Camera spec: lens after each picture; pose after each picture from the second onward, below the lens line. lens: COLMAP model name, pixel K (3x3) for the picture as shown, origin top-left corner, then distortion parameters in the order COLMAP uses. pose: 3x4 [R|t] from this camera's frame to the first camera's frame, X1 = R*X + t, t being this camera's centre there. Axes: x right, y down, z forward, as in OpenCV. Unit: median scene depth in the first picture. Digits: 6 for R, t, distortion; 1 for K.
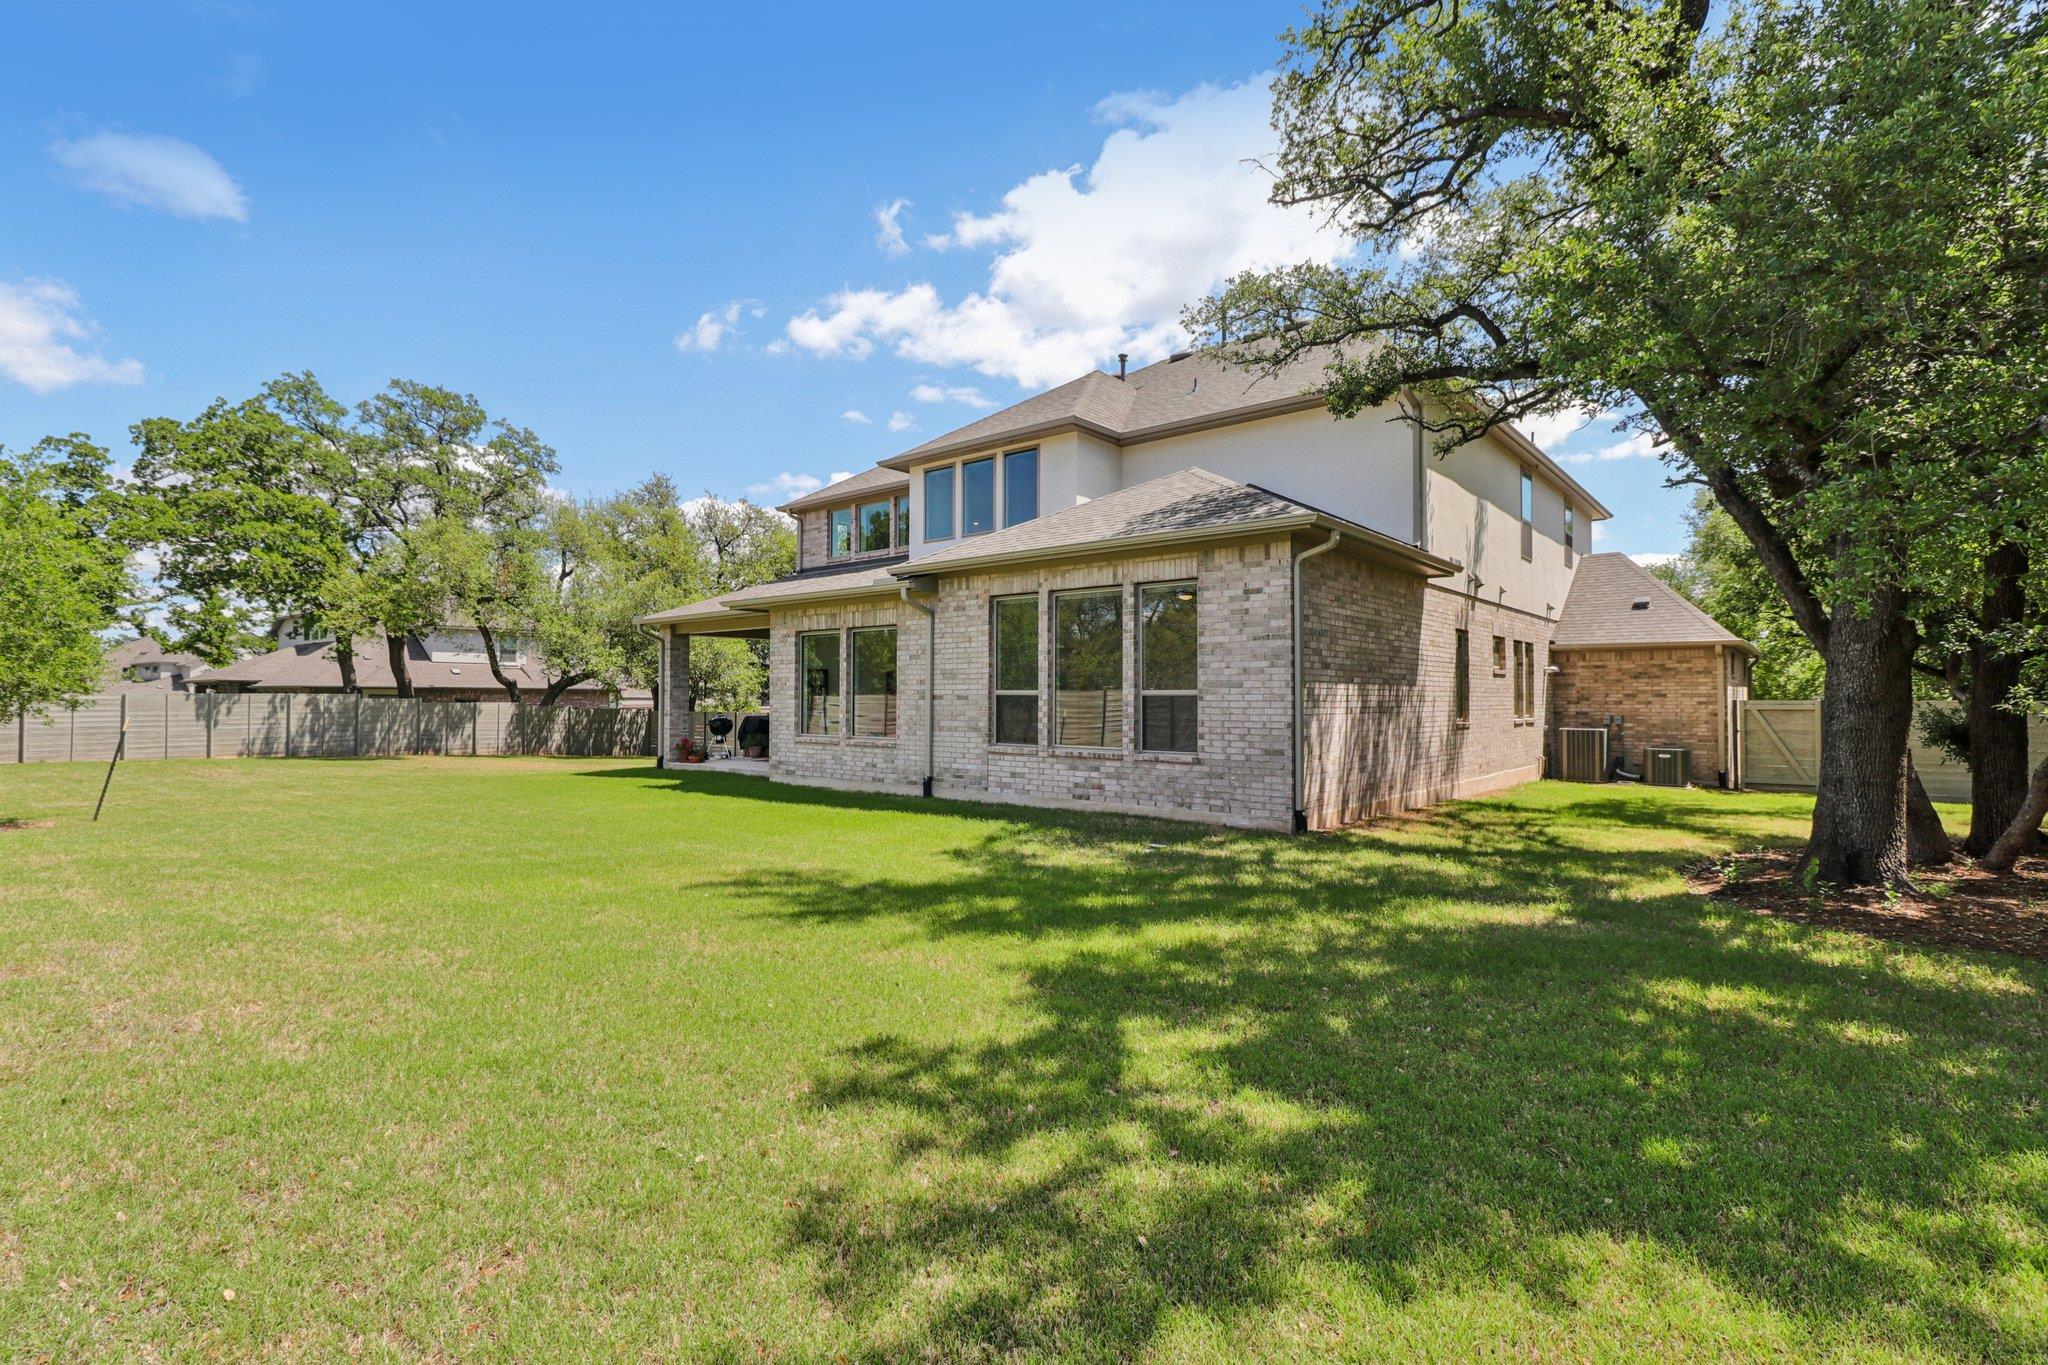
lens RADIAL K [[948.1, 0, 1026.1], [0, 948.1, 679.3], [0, 0, 1]] dist [0.002445, 0.000157]
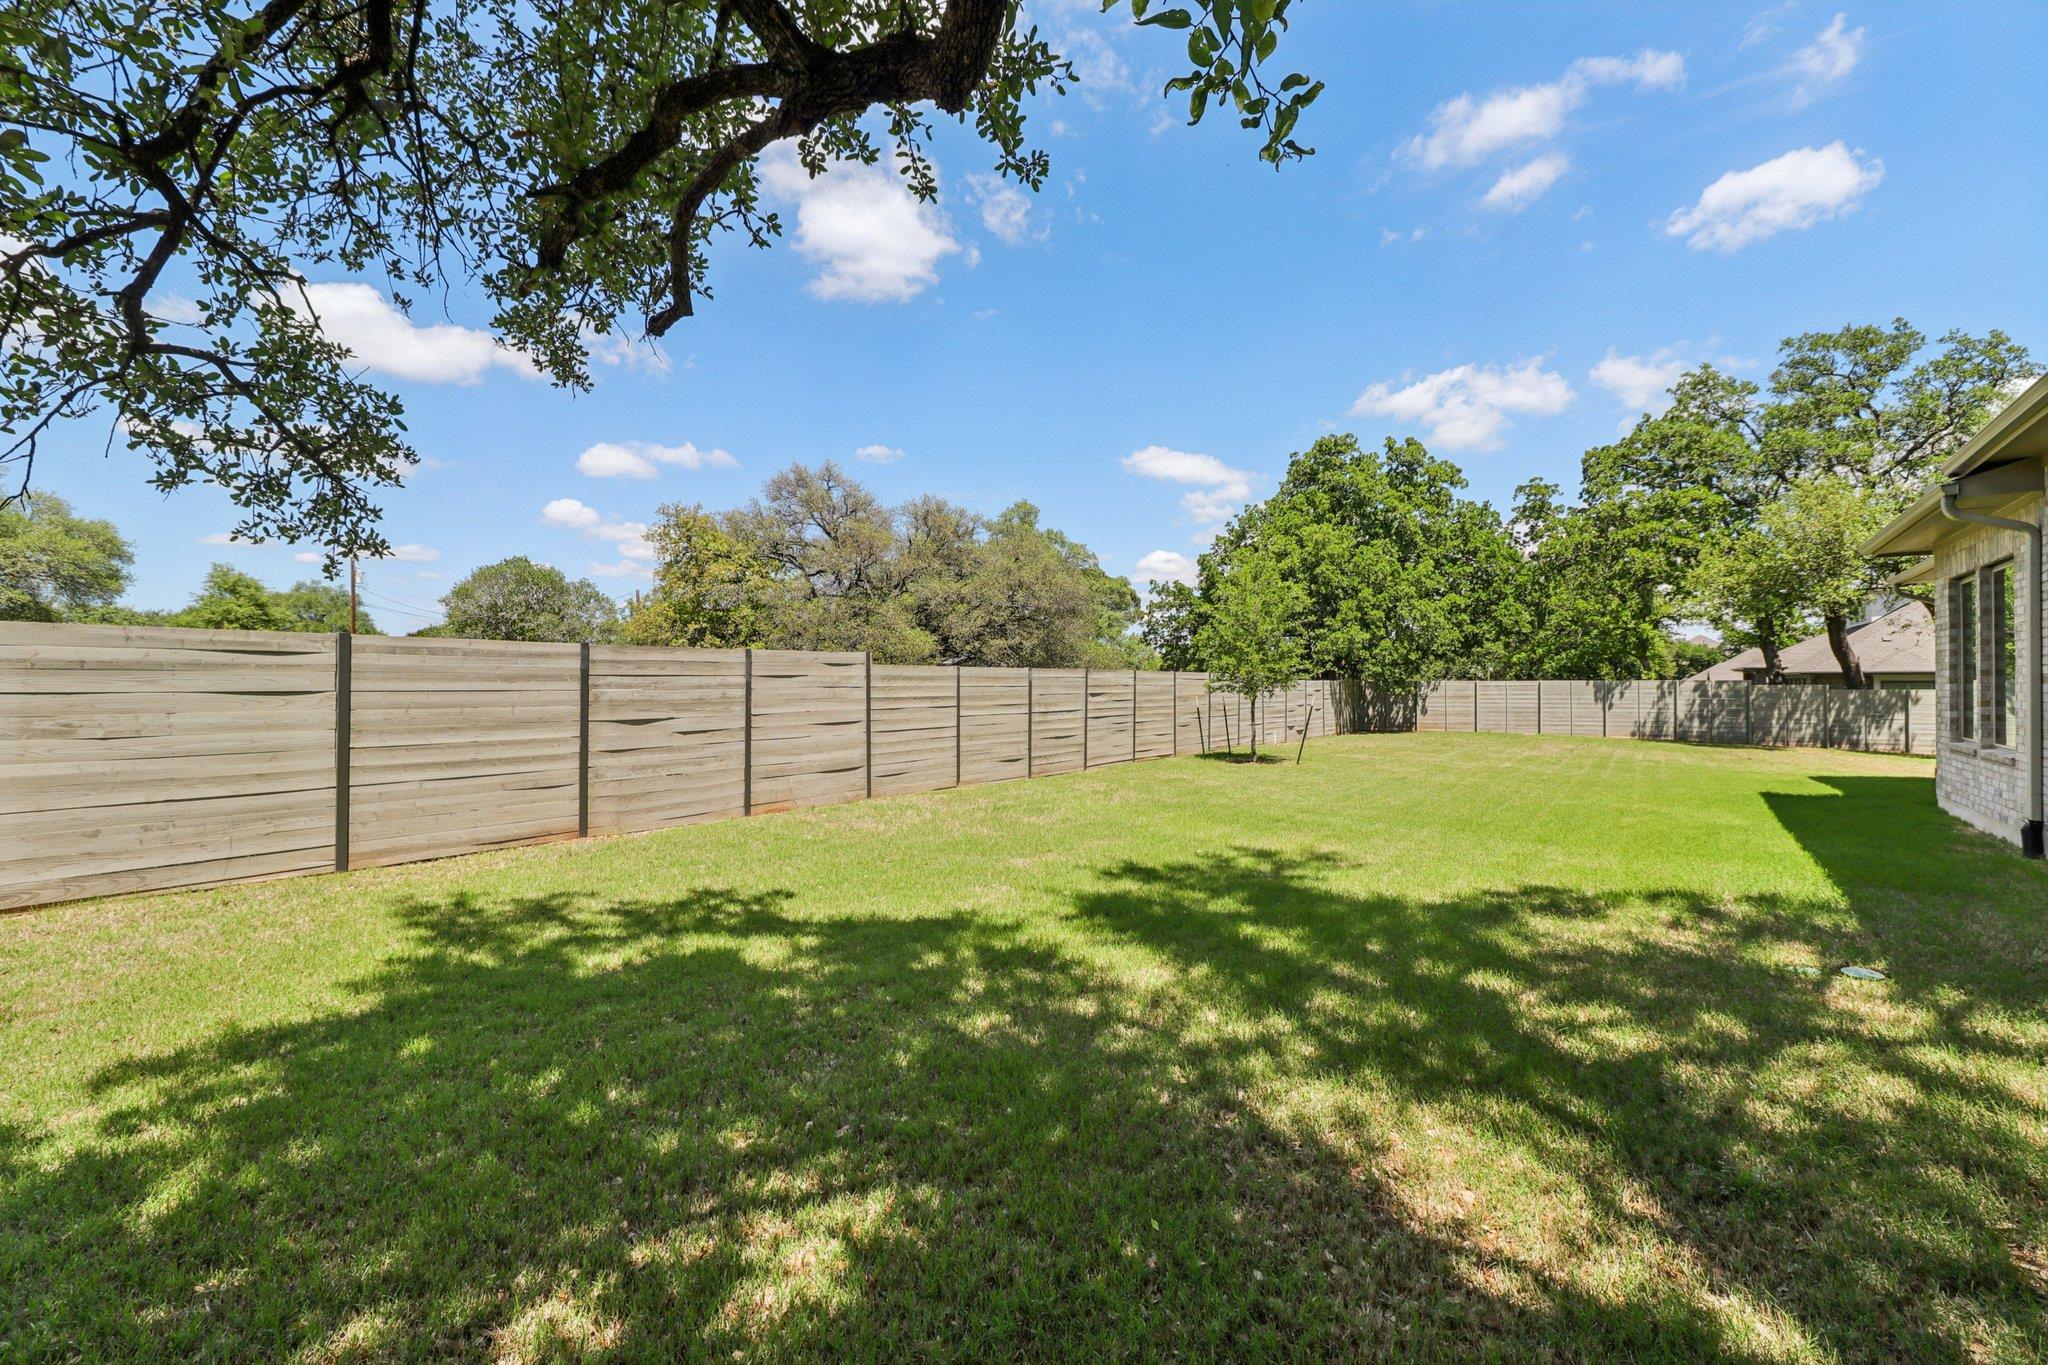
lens RADIAL K [[948.1, 0, 1015.1], [0, 948.1, 680.2], [0, 0, 1]] dist [0.002445, 0.000157]
pose [[0.080435, -0.004455, -0.996750, 0.219684], [0.018913, 0.999817, -0.002942, 0.005232], [0.996580, -0.018615, 0.080505, 0.187906]]
